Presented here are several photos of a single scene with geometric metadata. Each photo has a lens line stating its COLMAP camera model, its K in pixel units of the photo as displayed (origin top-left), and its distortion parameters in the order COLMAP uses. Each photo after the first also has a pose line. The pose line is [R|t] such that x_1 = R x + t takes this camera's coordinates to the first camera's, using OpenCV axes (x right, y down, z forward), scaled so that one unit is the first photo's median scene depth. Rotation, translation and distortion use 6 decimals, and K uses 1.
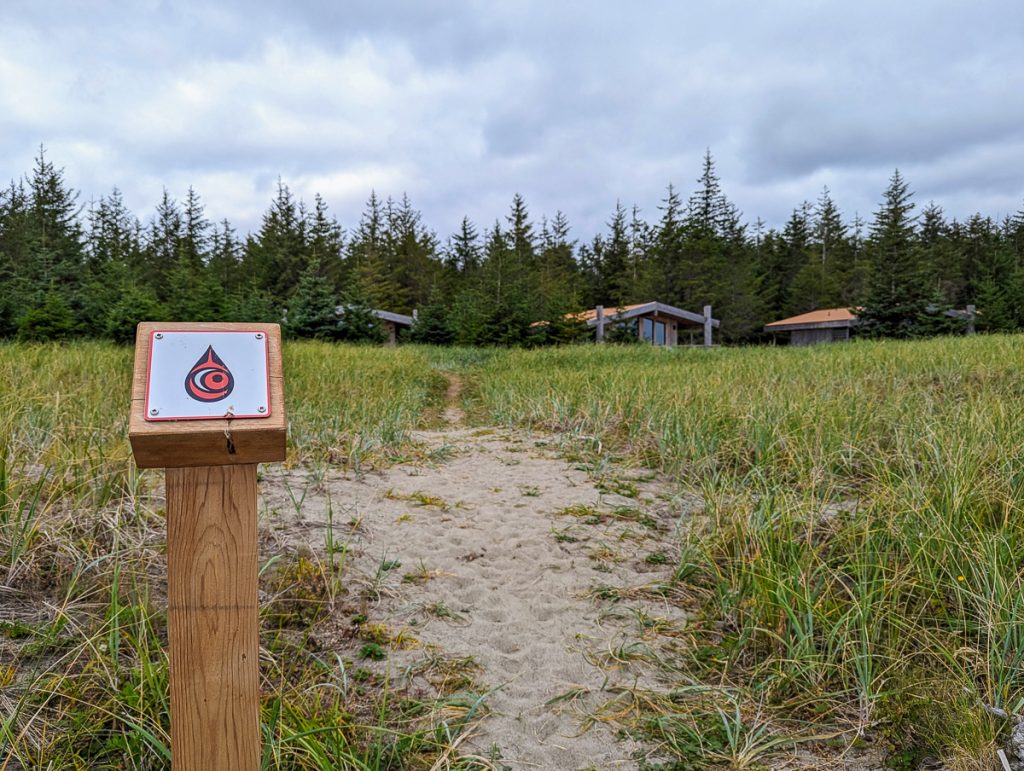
lens RADIAL K [[791.7, 0, 512.0], [0, 791.7, 385.5], [0, 0, 1]] dist [0.031209, 0.001192]
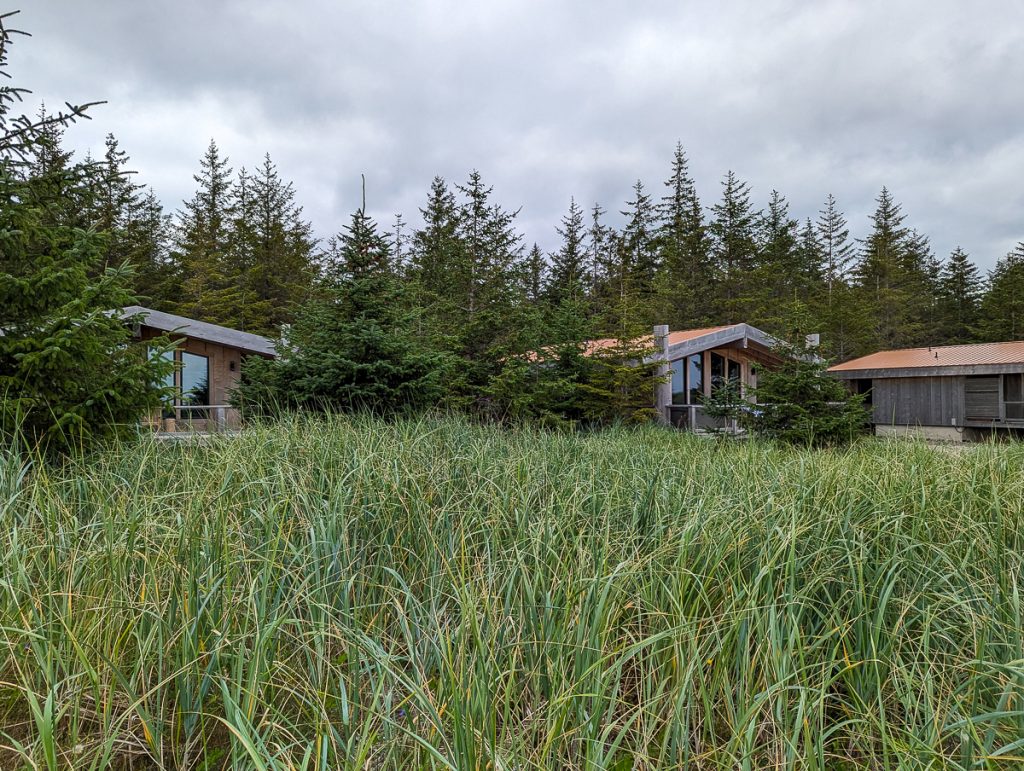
lens RADIAL K [[791.7, 0, 512.0], [0, 791.7, 385.5], [0, 0, 1]] dist [0.031209, 0.001192]
pose [[0.985215, 0.010047, 0.171029, -0.047519], [0.000577, 0.998079, -0.061953, -0.019749], [-0.171323, 0.061136, 0.983316, 0.339386]]
